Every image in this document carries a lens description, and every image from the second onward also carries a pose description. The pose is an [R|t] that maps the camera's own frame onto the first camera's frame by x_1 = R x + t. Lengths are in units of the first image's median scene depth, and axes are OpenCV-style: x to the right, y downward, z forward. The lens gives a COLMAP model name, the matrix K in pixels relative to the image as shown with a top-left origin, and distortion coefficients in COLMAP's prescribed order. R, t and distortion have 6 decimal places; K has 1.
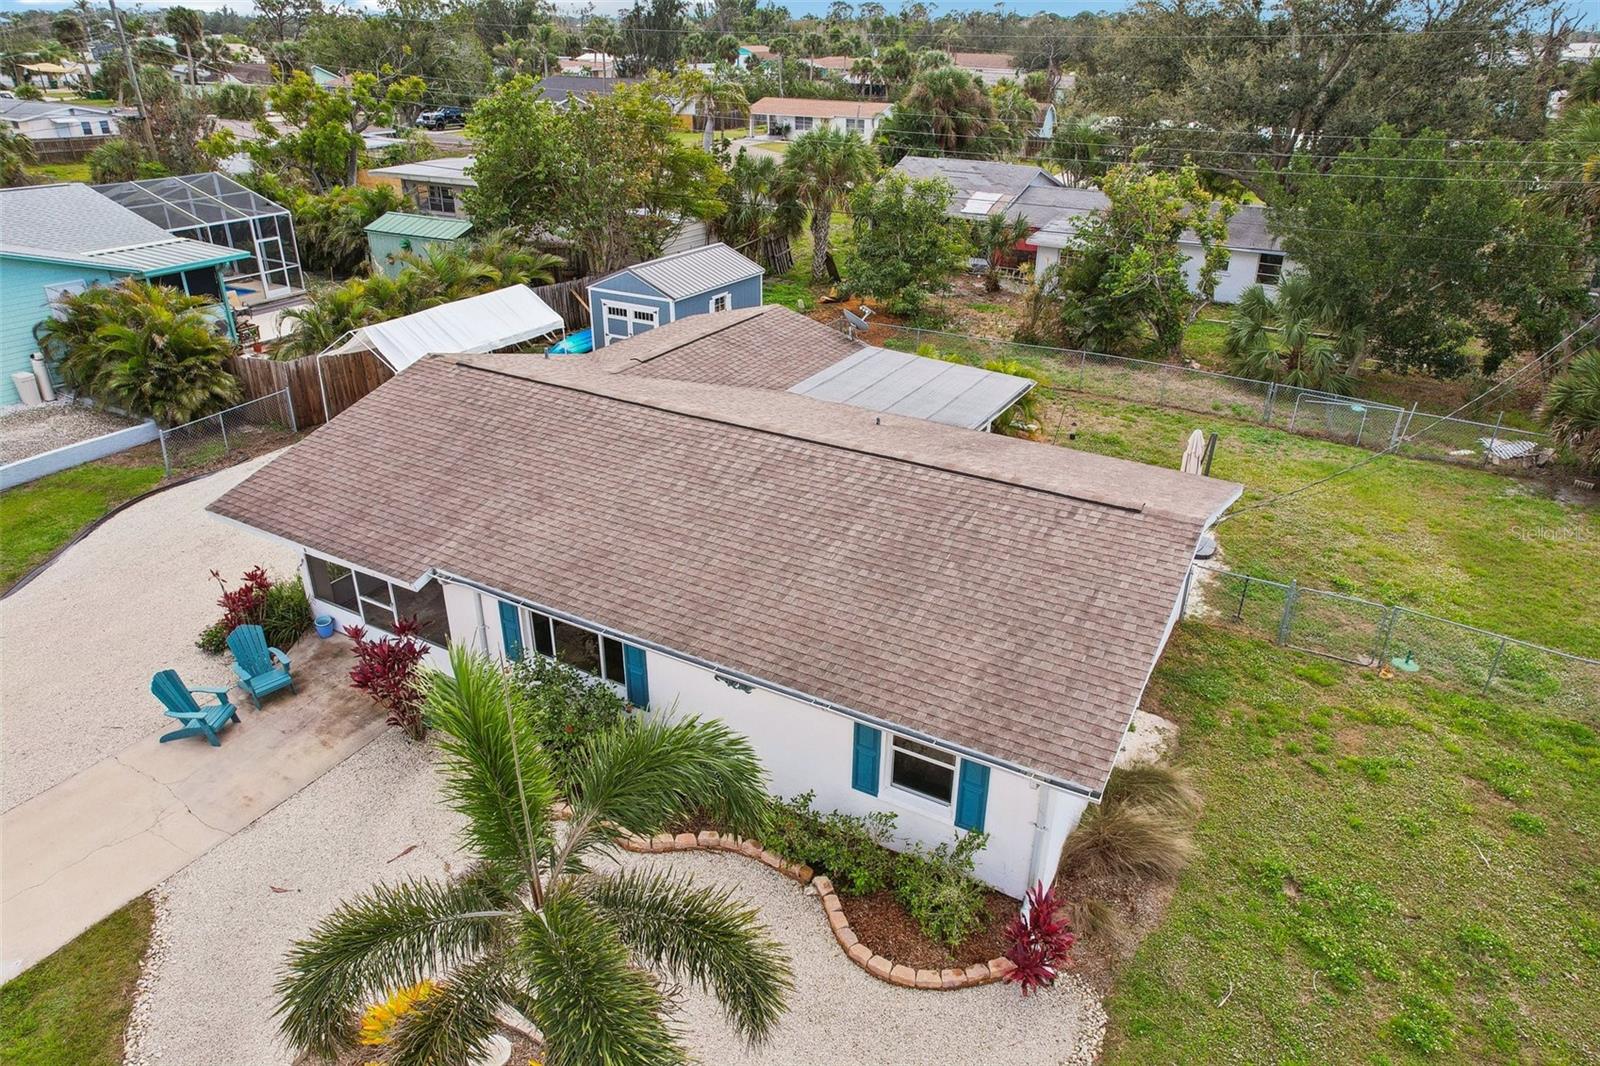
lens RADIAL K [[1015.9, 0, 800.0], [0, 1015.9, 534.5], [0, 0, 1]] dist [-0.042364, 0.020011]
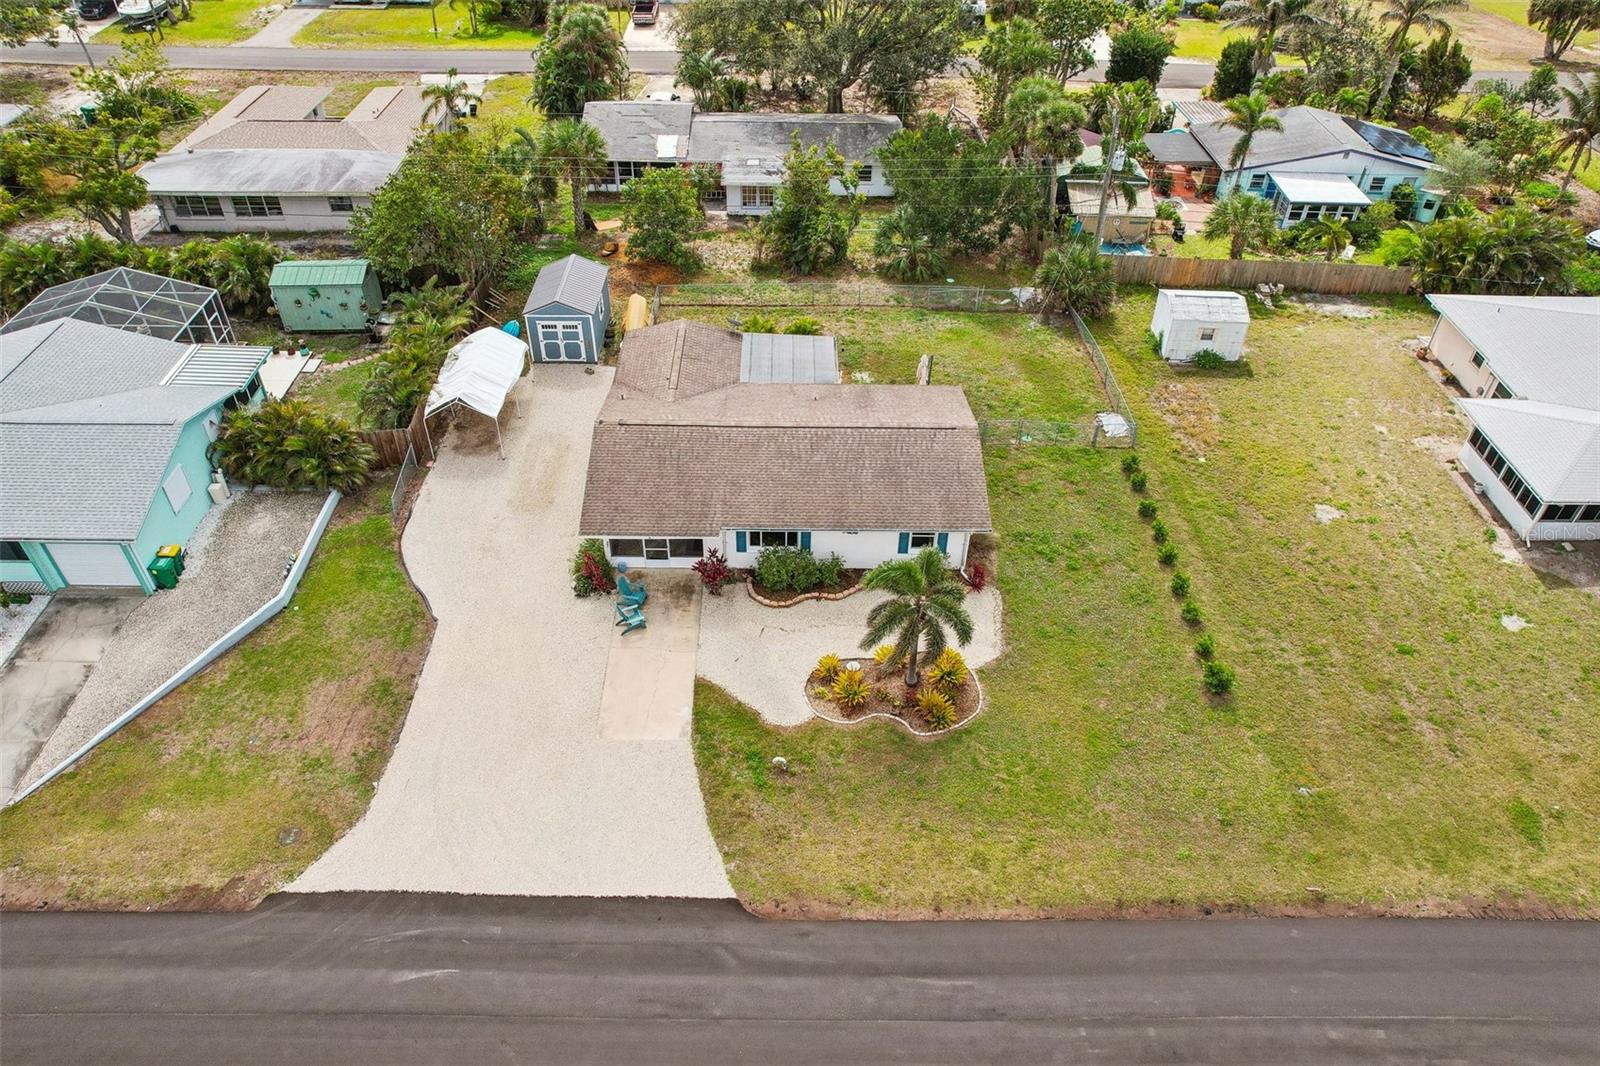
lens RADIAL K [[1015.9, 0, 779.9], [0, 1015.9, 505.1], [0, 0, 1]] dist [-0.042364, 0.020011]
pose [[0.876420, -0.311536, 0.367197, -0.982893], [0.220089, 0.937375, 0.269981, -0.570161], [-0.428309, -0.155801, 0.890100, -1.090784]]
